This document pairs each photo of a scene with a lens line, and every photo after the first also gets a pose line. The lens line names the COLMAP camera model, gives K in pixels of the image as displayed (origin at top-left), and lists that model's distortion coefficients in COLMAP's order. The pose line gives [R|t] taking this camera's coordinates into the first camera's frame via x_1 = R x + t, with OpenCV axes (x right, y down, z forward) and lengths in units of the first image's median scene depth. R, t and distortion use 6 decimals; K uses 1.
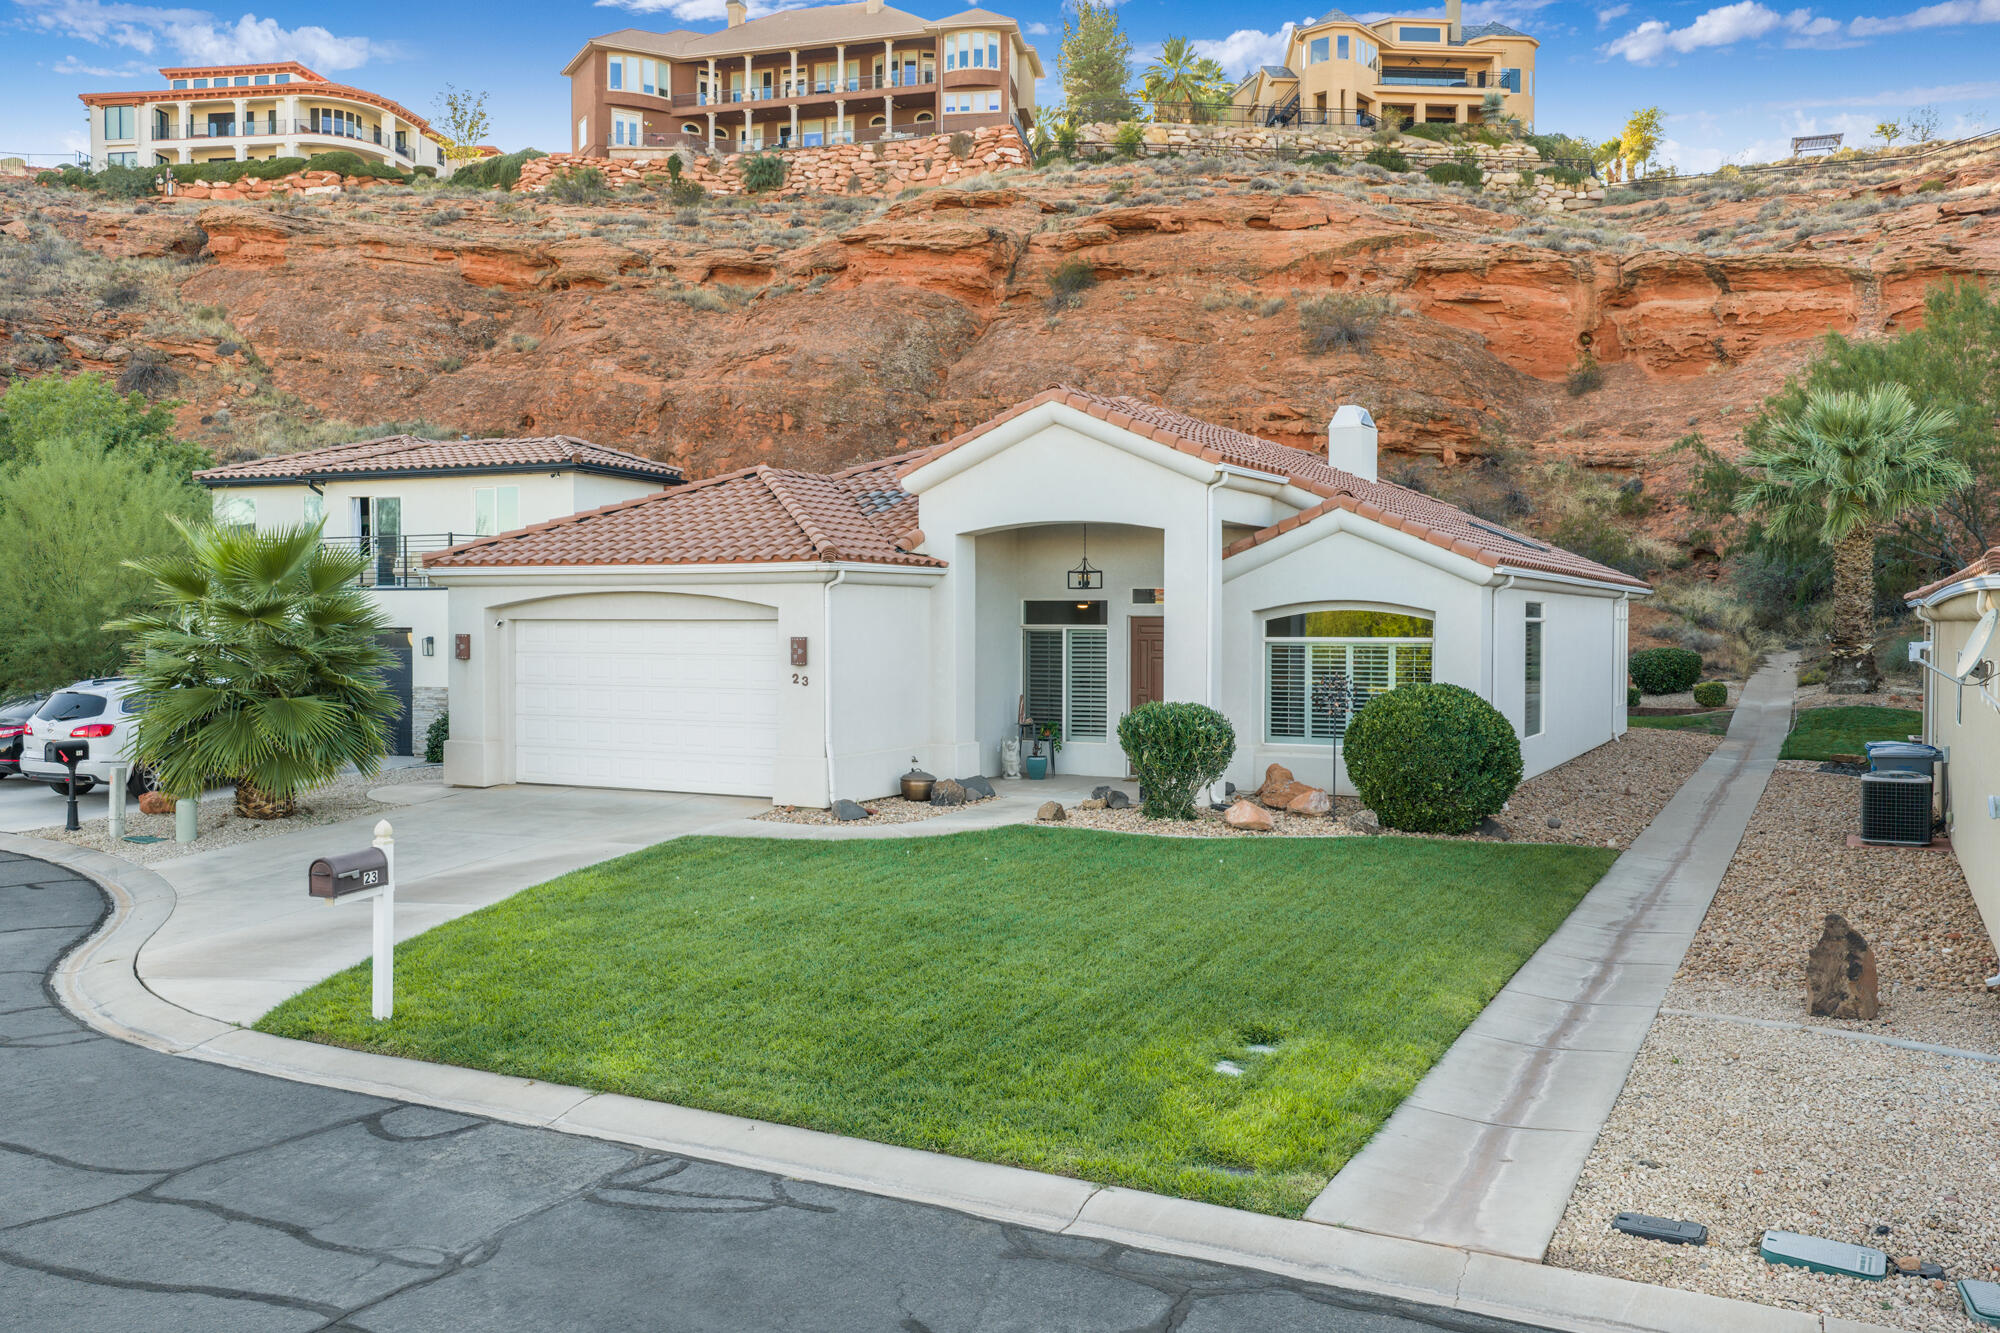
lens RADIAL K [[1654.7, 0, 1005.3], [0, 1654.7, 657.0], [0, 0, 1]] dist [0.025152, -0.048121]
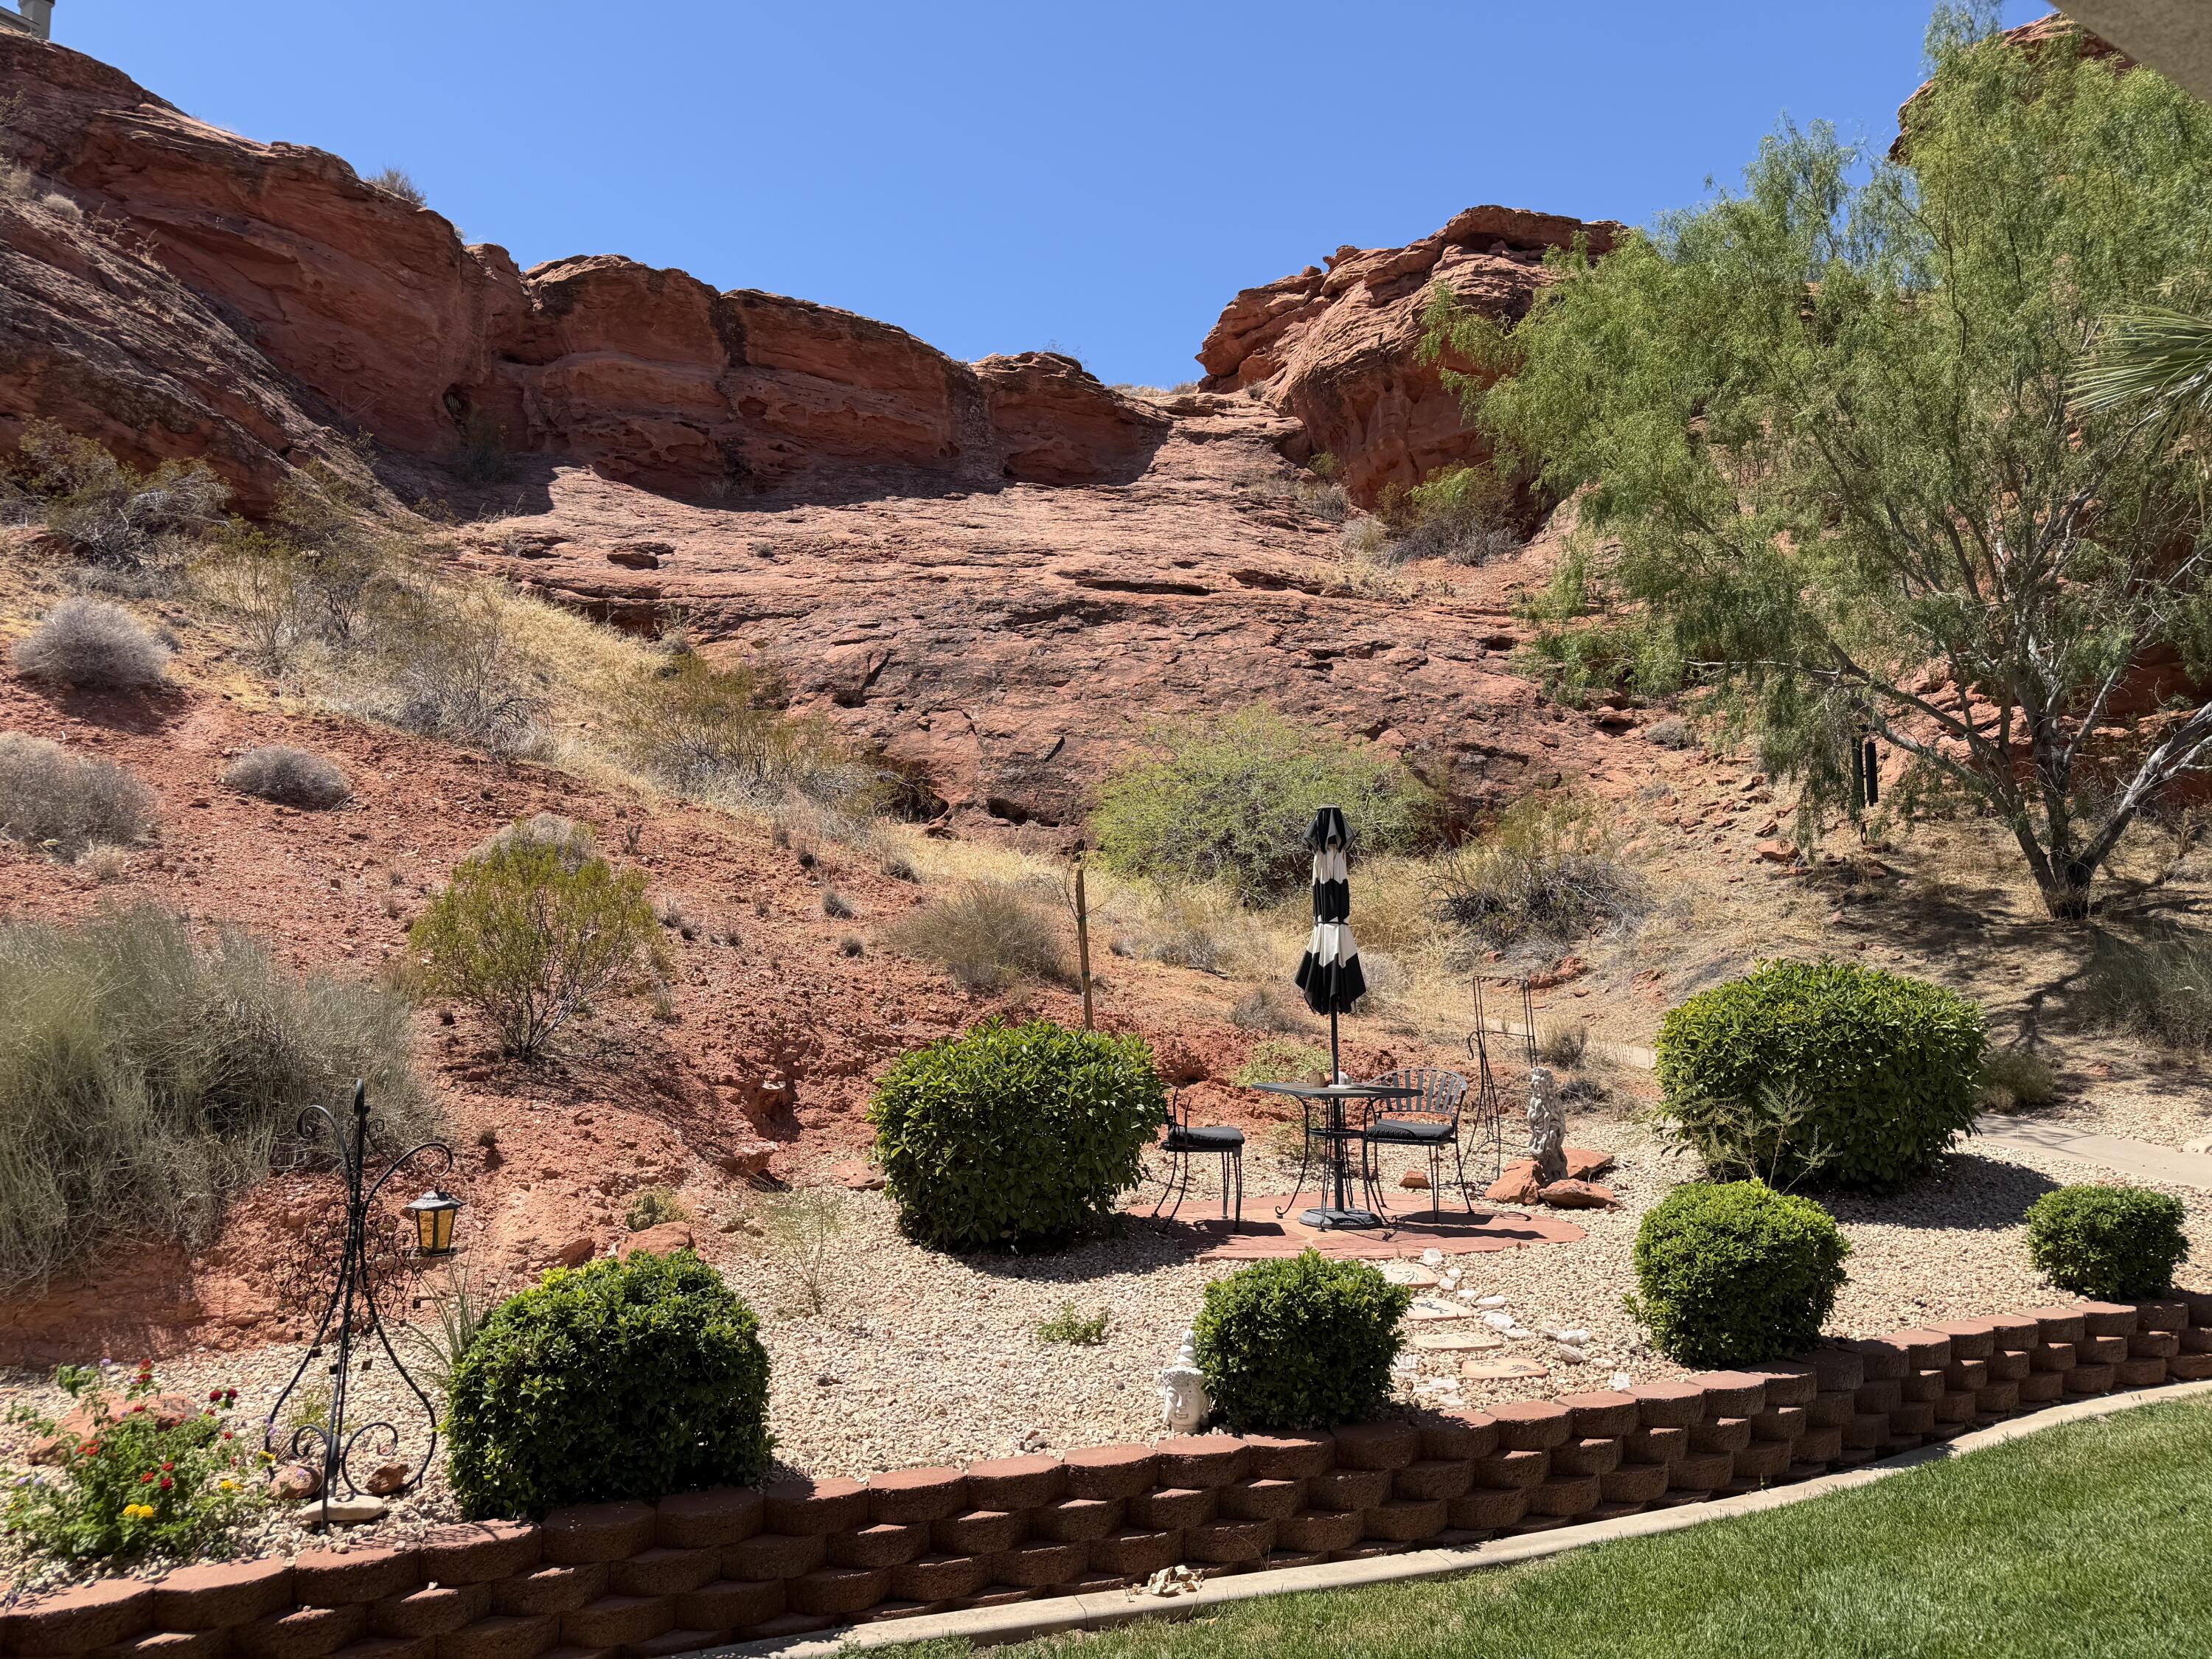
lens RADIAL K [[1575.0, 0, 1094.8], [0, 1575.0, 842.4], [0, 0, 1]] dist [0.120267, -0.193736]
pose [[0.602674, 0.075630, 0.794395, 0.089472], [0.025603, 0.993153, -0.113977, 0.001501], [-0.797576, 0.089030, 0.596612, 0.559545]]
